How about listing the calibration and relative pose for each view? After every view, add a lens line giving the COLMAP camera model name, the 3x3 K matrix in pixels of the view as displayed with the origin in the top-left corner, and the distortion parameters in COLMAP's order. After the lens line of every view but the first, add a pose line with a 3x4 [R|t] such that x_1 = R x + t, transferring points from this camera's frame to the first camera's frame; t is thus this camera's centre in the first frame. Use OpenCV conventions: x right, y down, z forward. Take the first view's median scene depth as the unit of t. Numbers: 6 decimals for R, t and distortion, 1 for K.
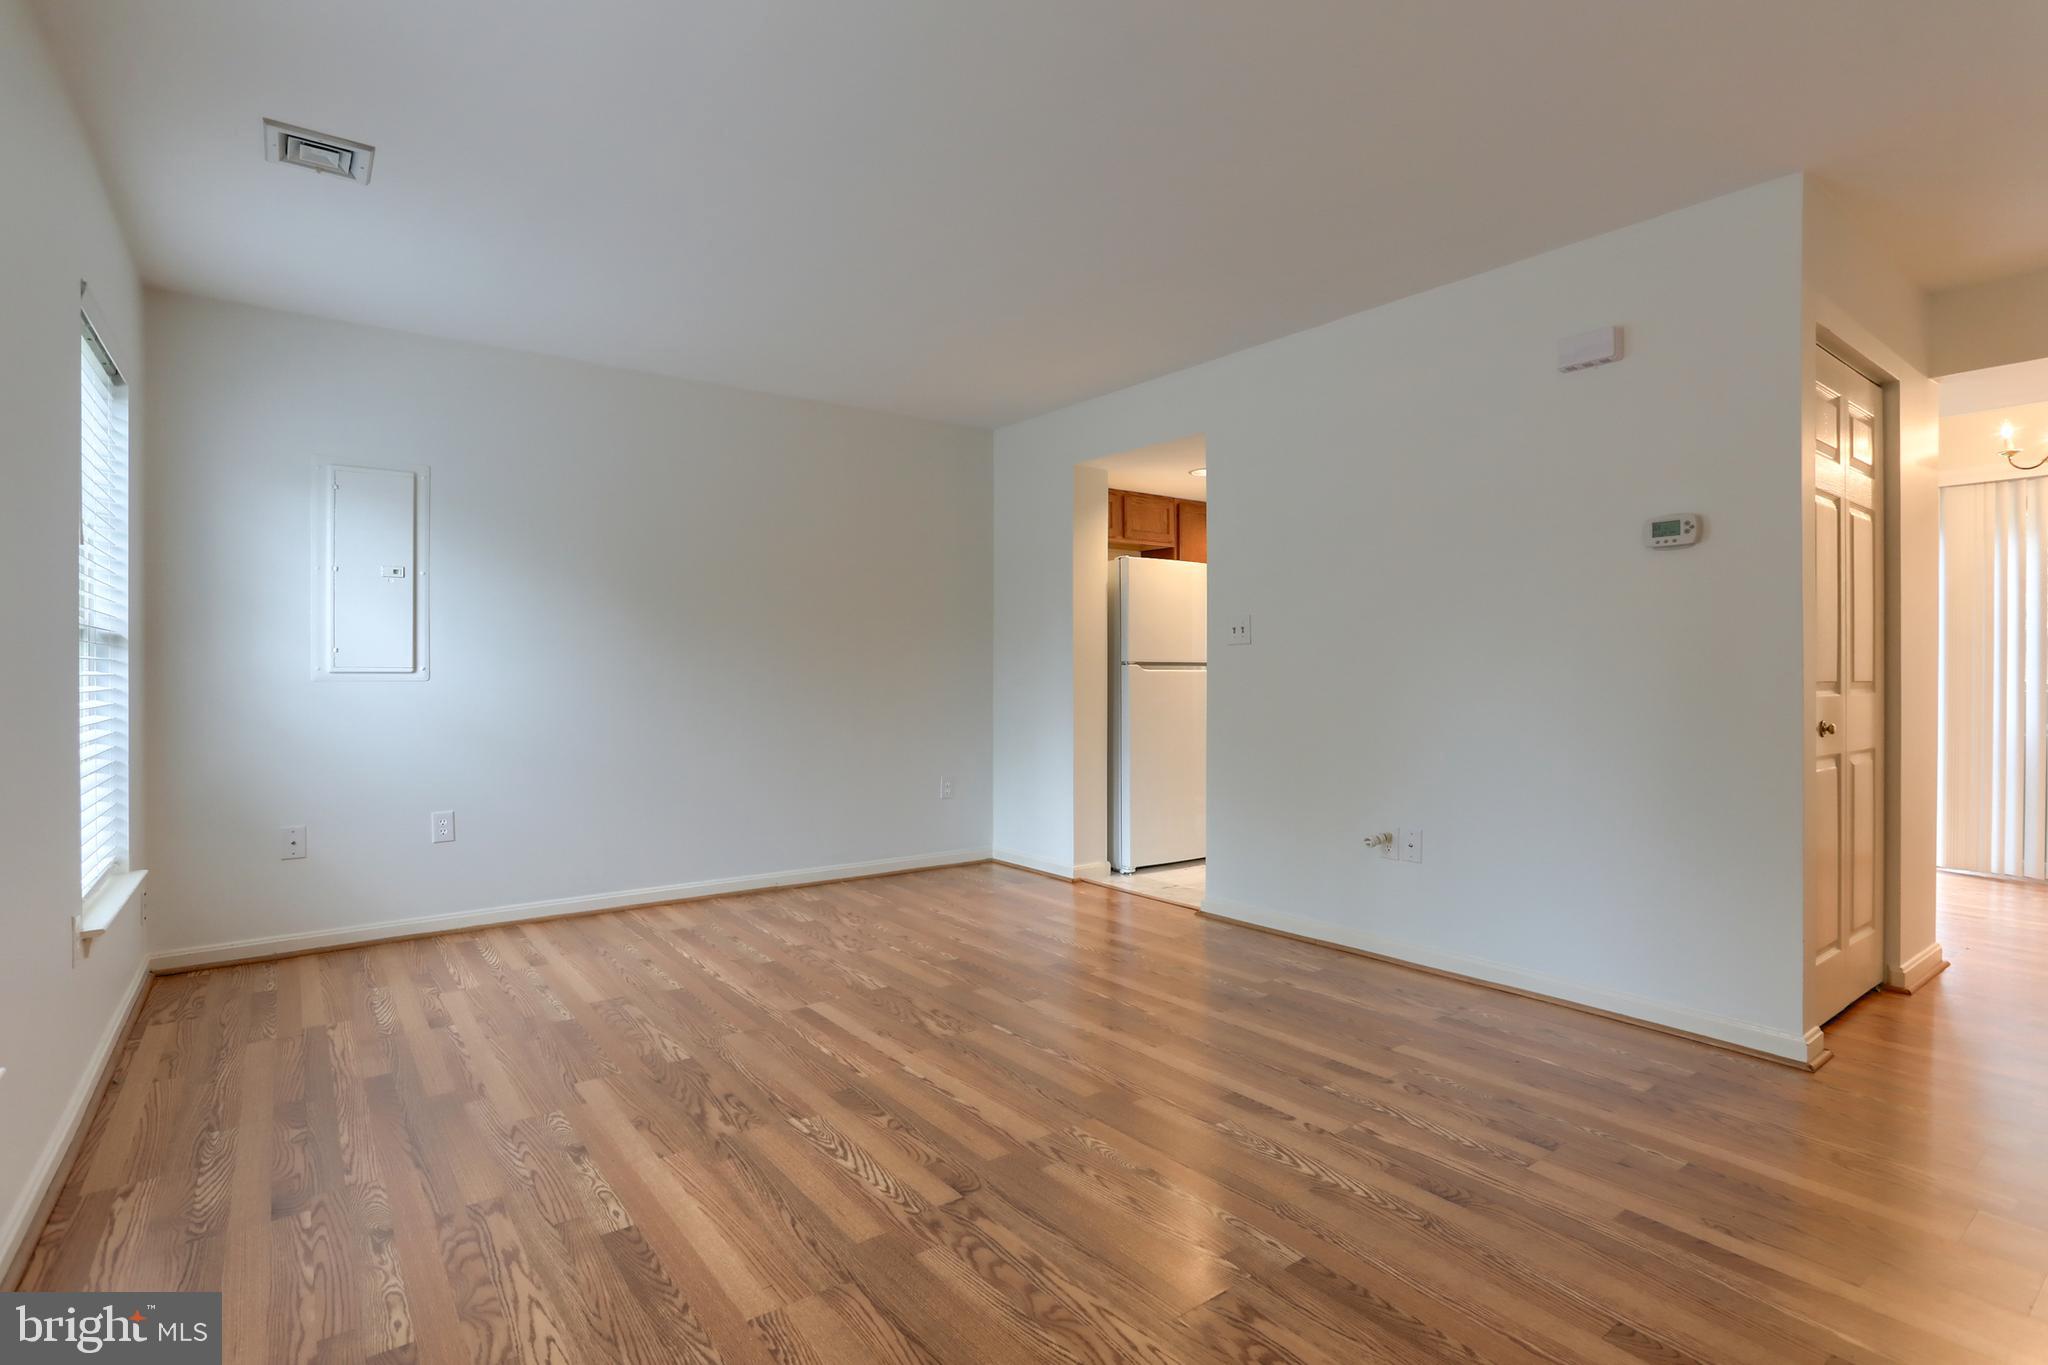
lens RADIAL K [[1027.2, 0, 1037.7], [0, 1027.2, 680.6], [0, 0, 1]] dist [-0.053797, 0.023776]
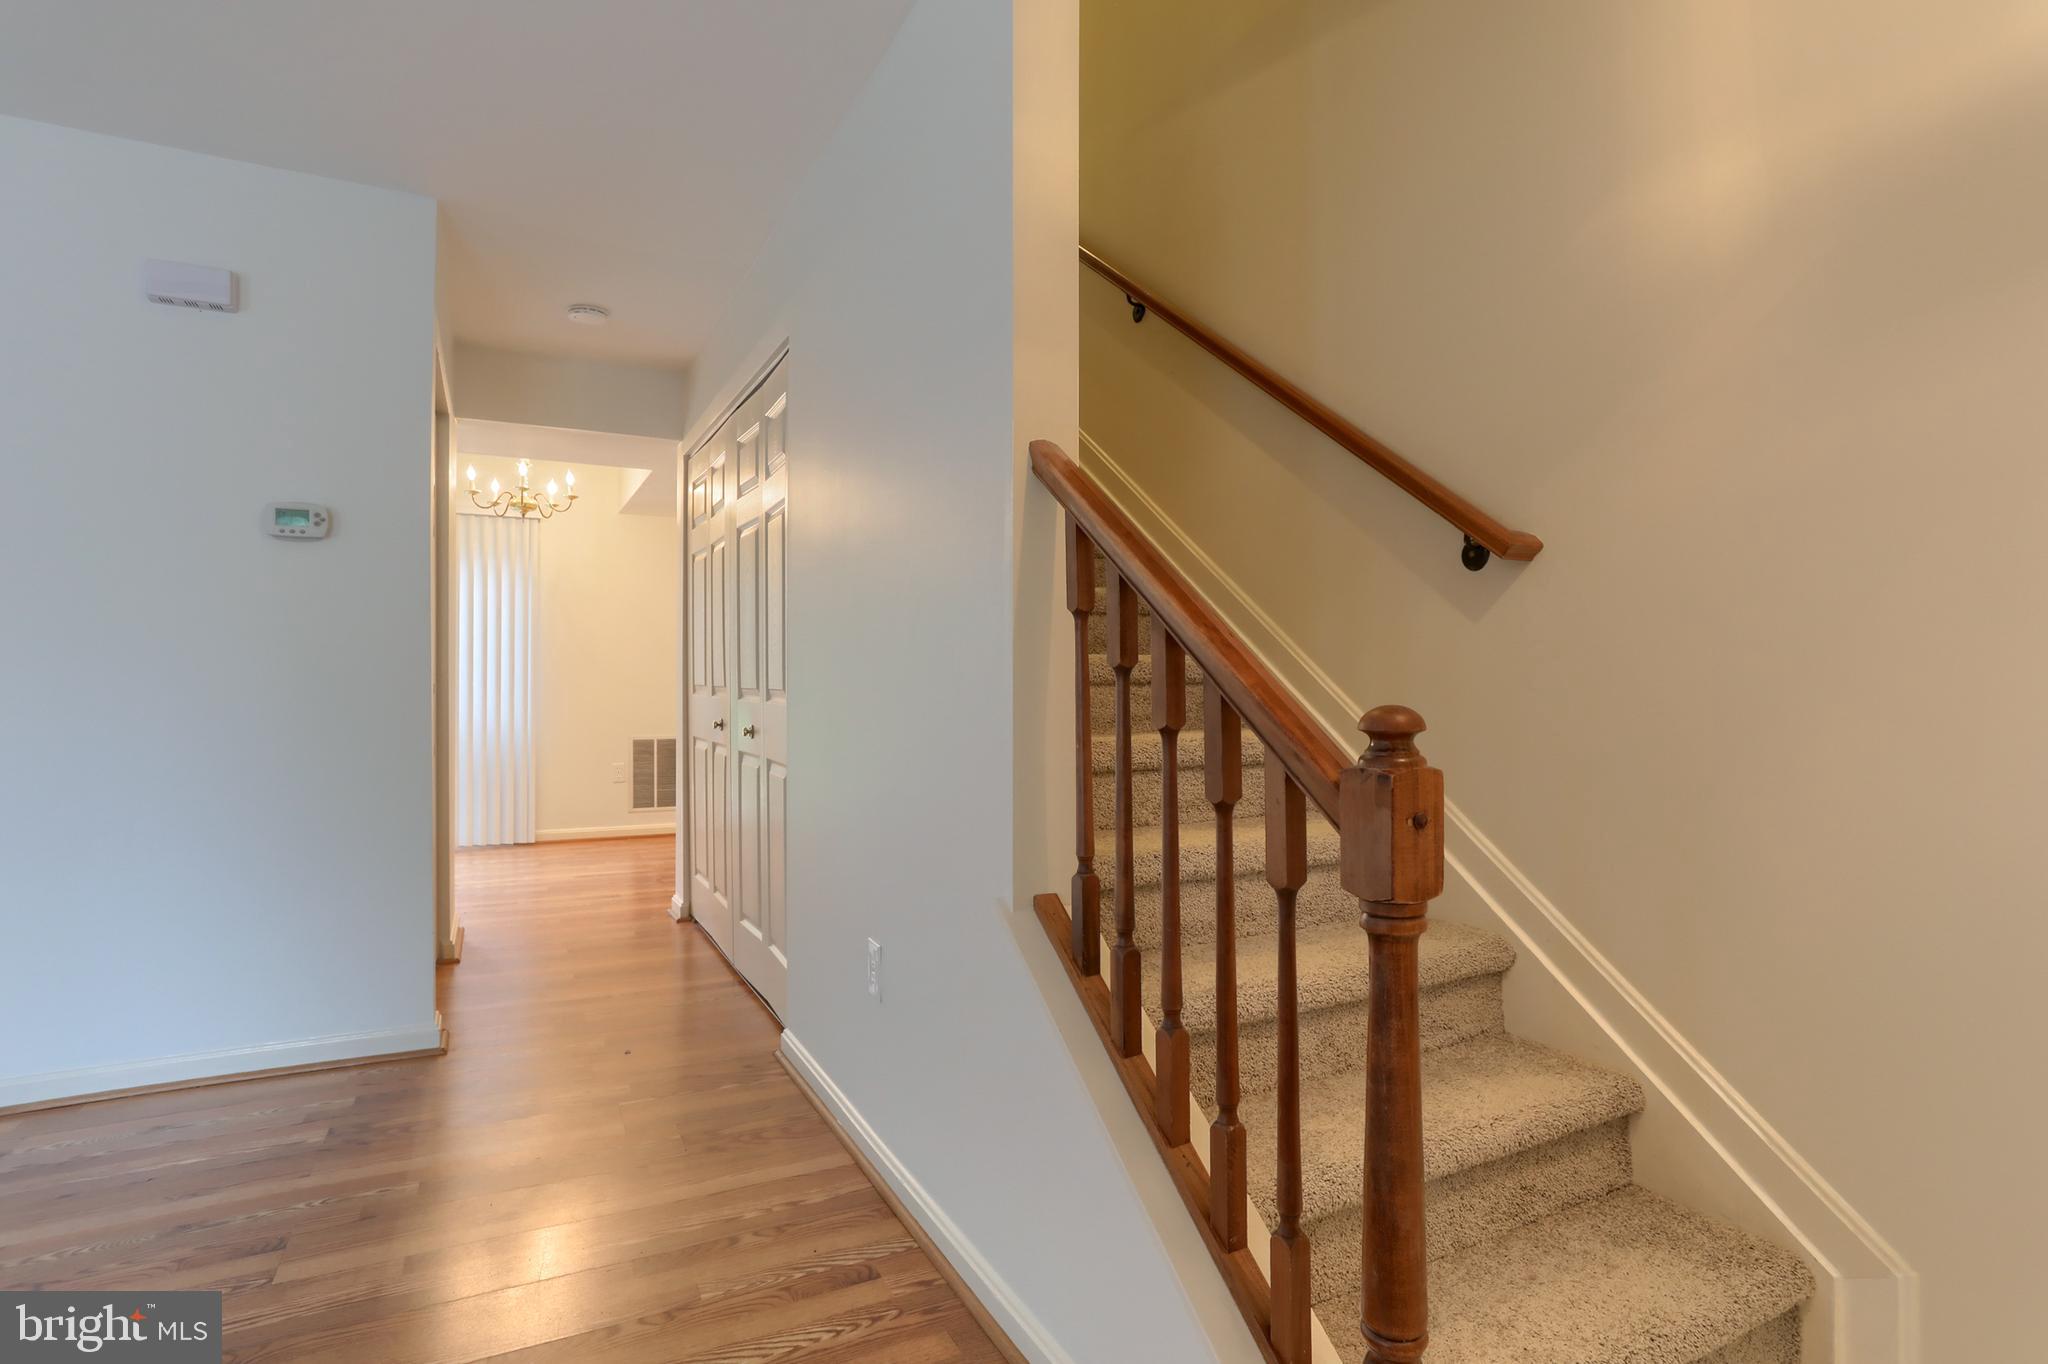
lens RADIAL K [[1027.2, 0, 1037.7], [0, 1027.2, 680.1], [0, 0, 1]] dist [-0.053797, 0.023776]
pose [[0.154439, -0.004888, 0.987990, -0.171264], [0.009803, 0.999946, 0.003415, -0.000736], [-0.987954, 0.009158, 0.154479, 0.208286]]
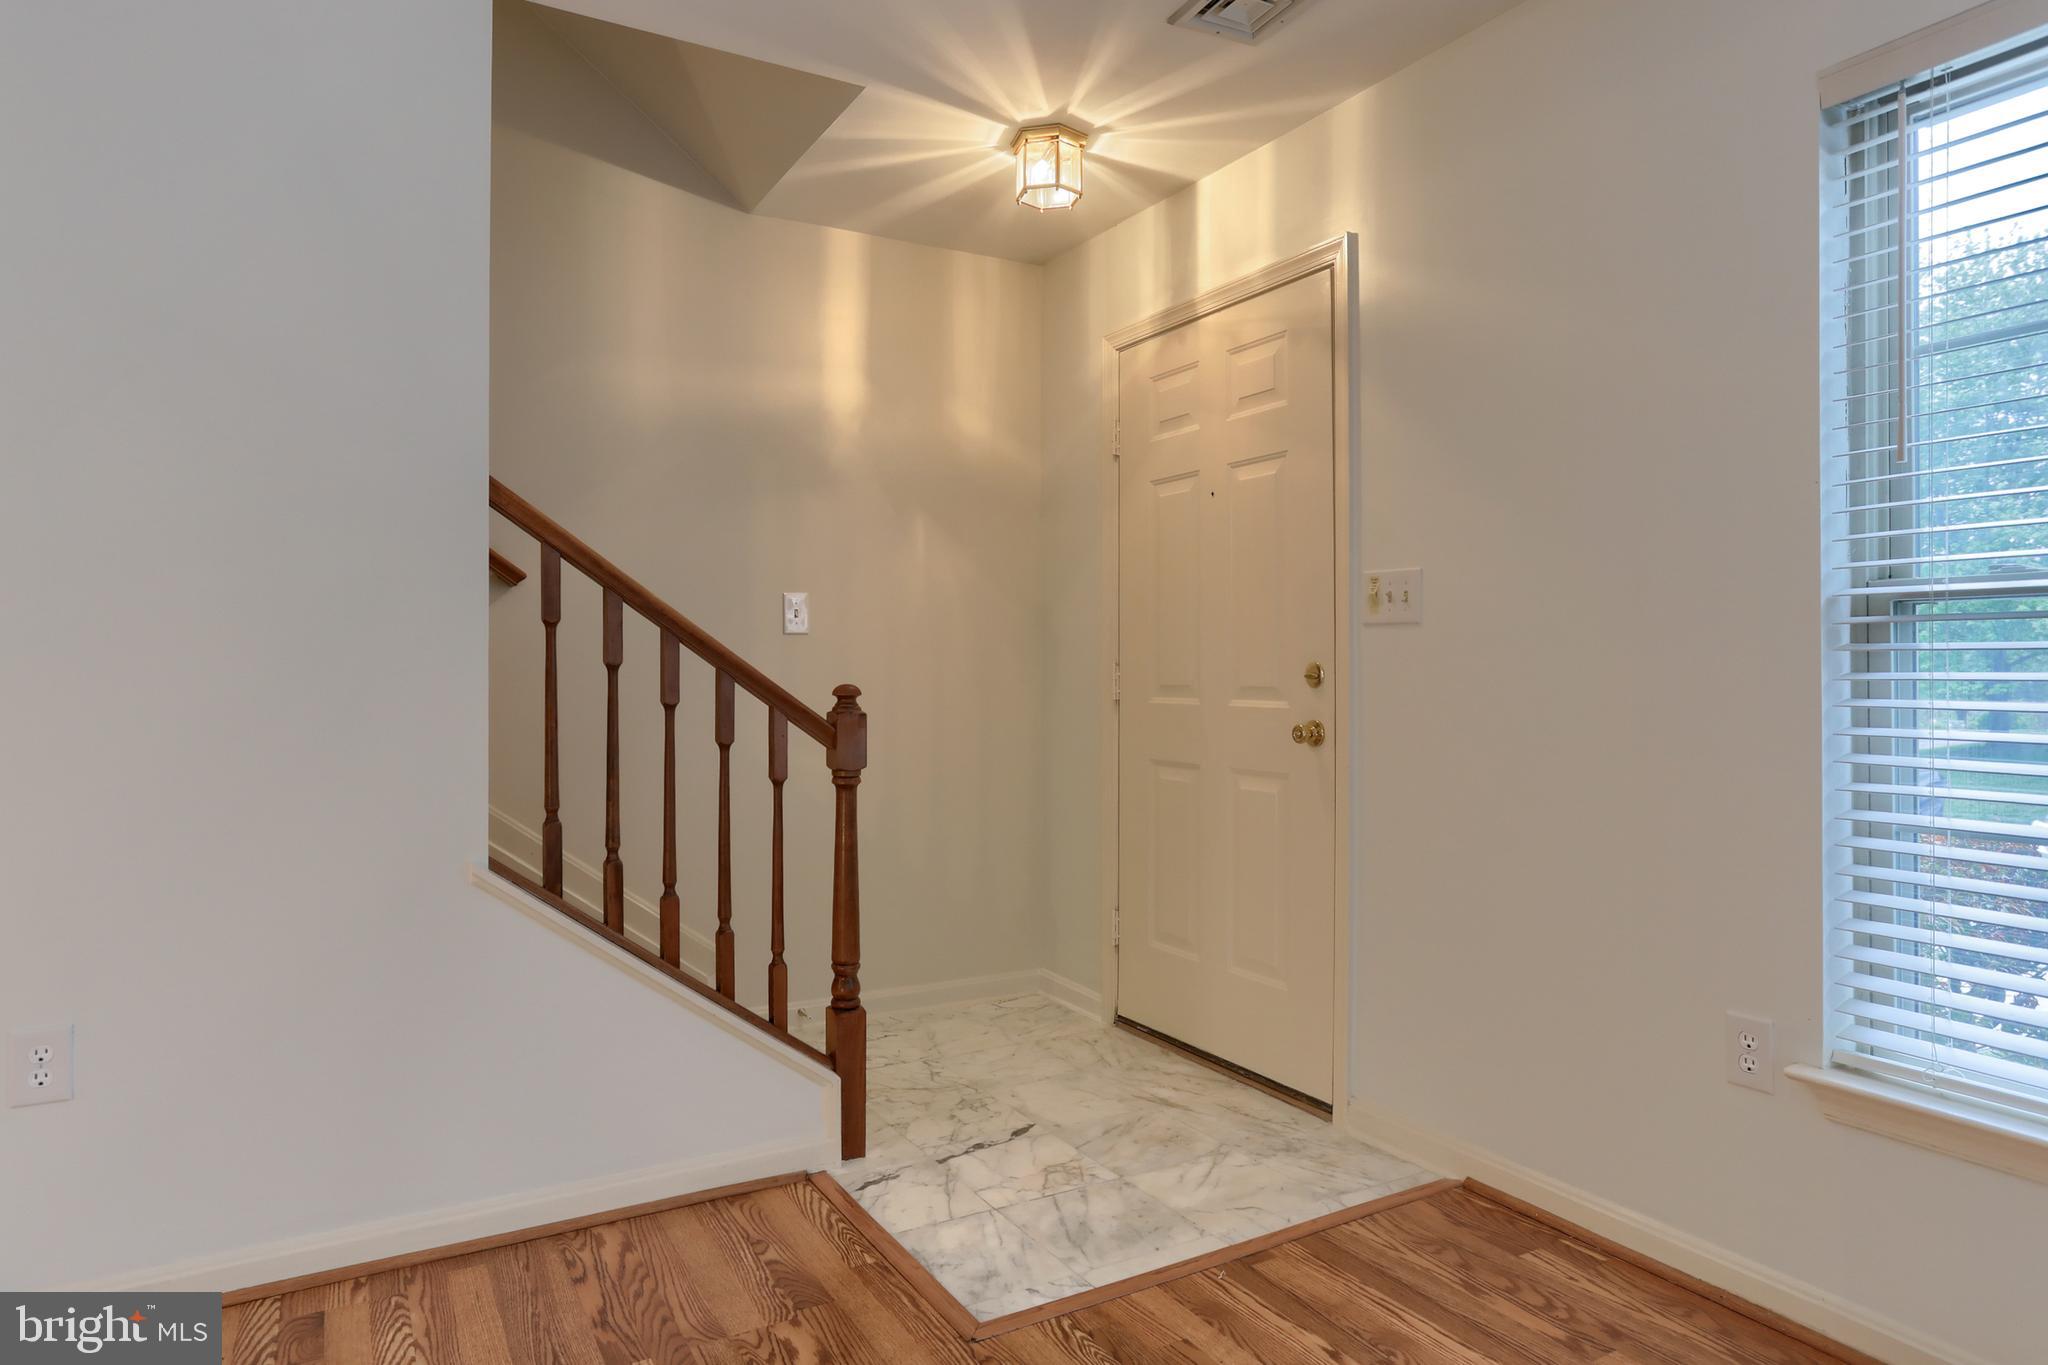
lens RADIAL K [[1205.1, 0, 994.5], [0, 1205.1, 655.0], [0, 0, 1]] dist [-0.028715, 0.000250]
pose [[-0.992502, 0.004175, 0.122157, -0.036608], [0.003923, 0.999990, -0.002305, -0.010560], [-0.122166, -0.001808, -0.992508, 1.099430]]
